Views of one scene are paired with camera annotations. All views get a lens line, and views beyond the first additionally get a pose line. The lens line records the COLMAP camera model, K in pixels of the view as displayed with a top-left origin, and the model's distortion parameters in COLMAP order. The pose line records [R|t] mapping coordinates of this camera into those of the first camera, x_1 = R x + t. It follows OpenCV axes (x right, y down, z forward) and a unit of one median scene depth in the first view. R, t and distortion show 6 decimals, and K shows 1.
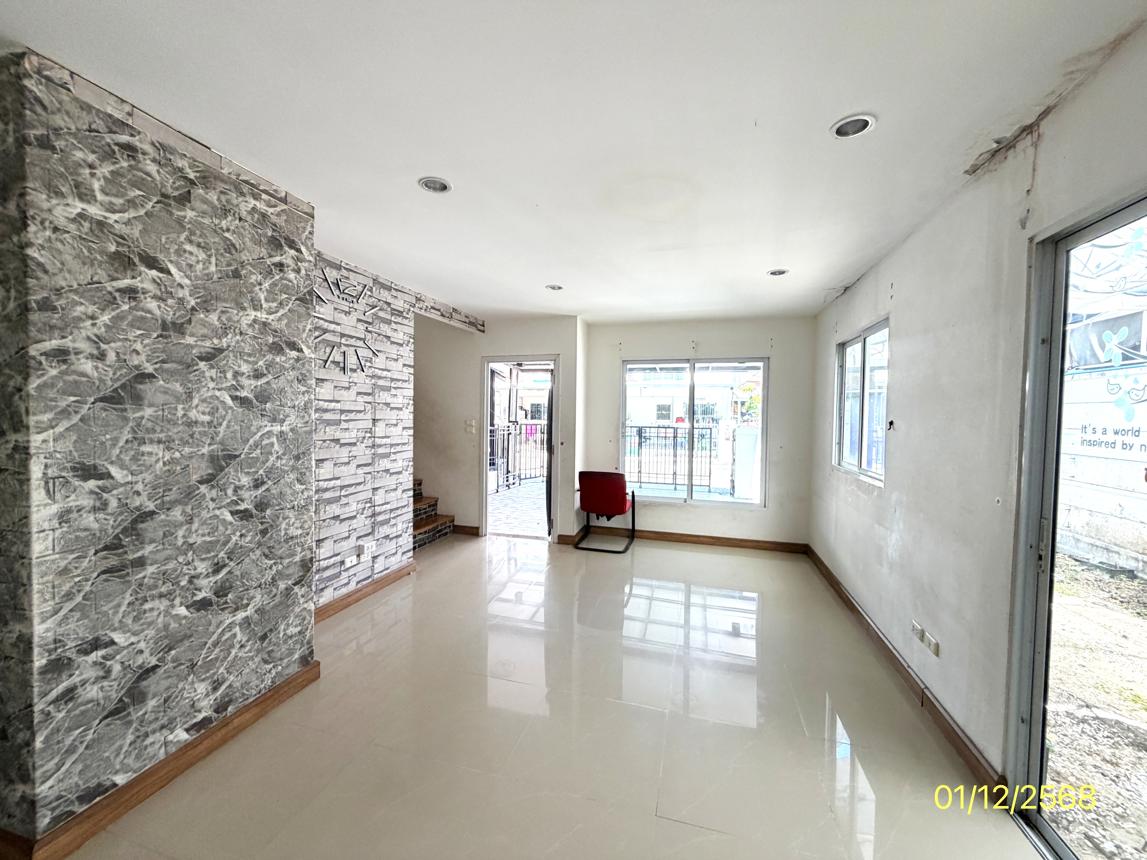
lens RADIAL K [[453.7, 0, 568.0], [0, 453.7, 429.0], [0, 0, 1]] dist [0.000171, -0.000251]
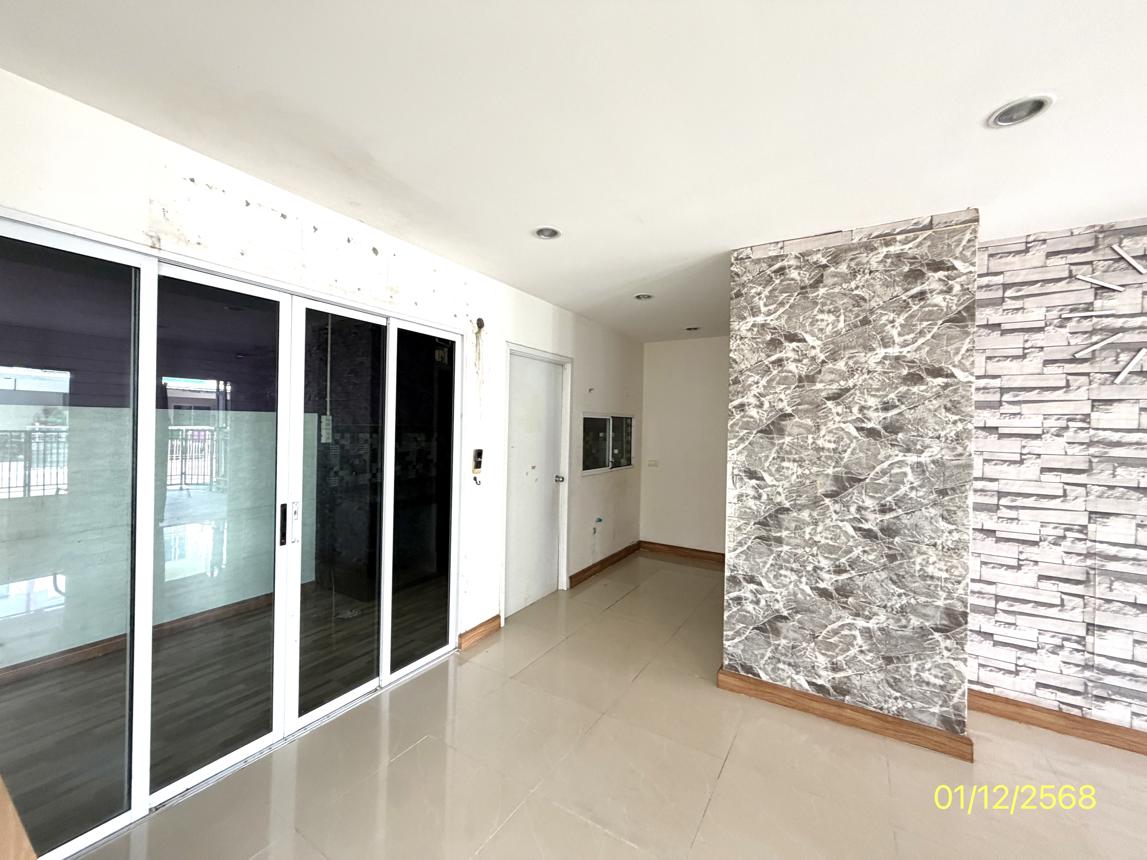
lens RADIAL K [[453.7, 0, 570.4], [0, 453.7, 429.1], [0, 0, 1]] dist [0.000171, -0.000251]
pose [[-0.256383, -0.013734, -0.966478, 0.602982], [-0.054427, 0.998518, 0.000249, -0.030317], [0.965042, 0.052666, -0.256750, 0.622750]]
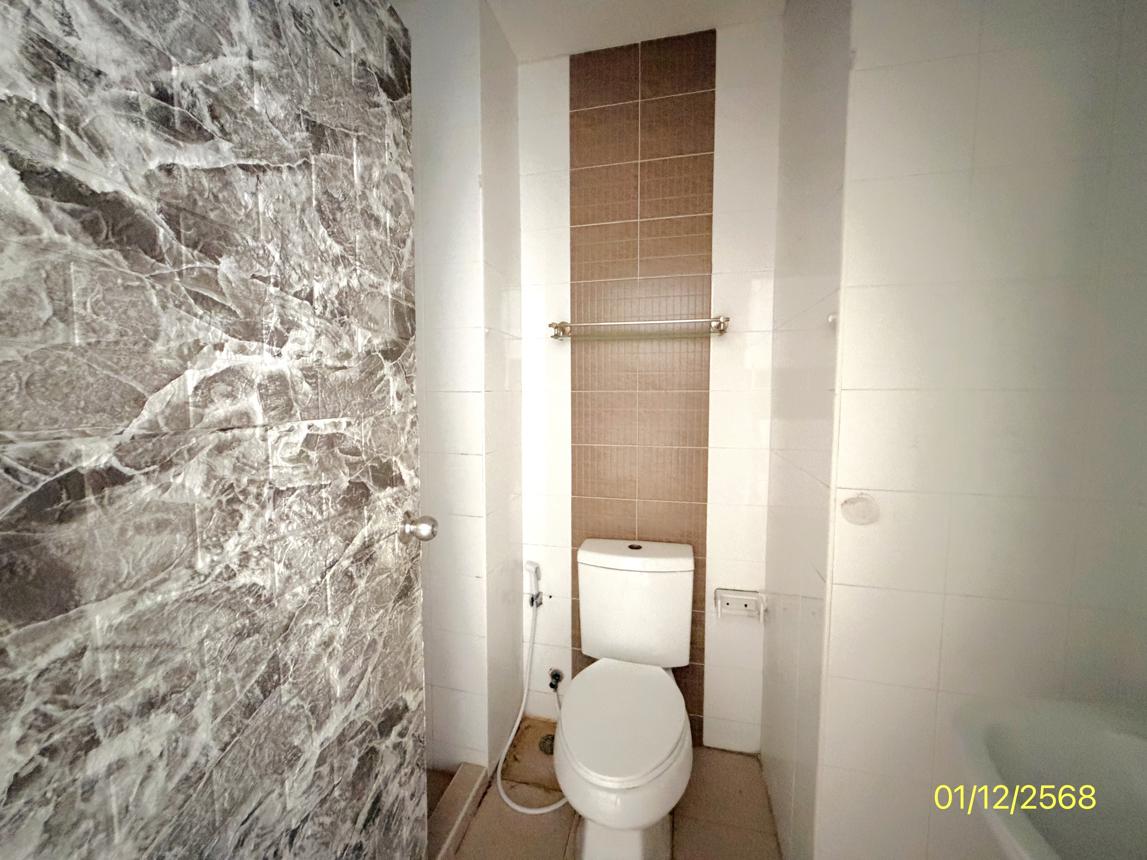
lens RADIAL K [[453.7, 0, 569.9], [0, 453.7, 431.1], [0, 0, 1]] dist [0.000171, -0.000251]
pose [[0.996335, -0.014168, 0.084360, -0.562287], [0.010997, 0.999219, 0.037942, 0.037569], [-0.084832, -0.036876, 0.995713, 0.832868]]
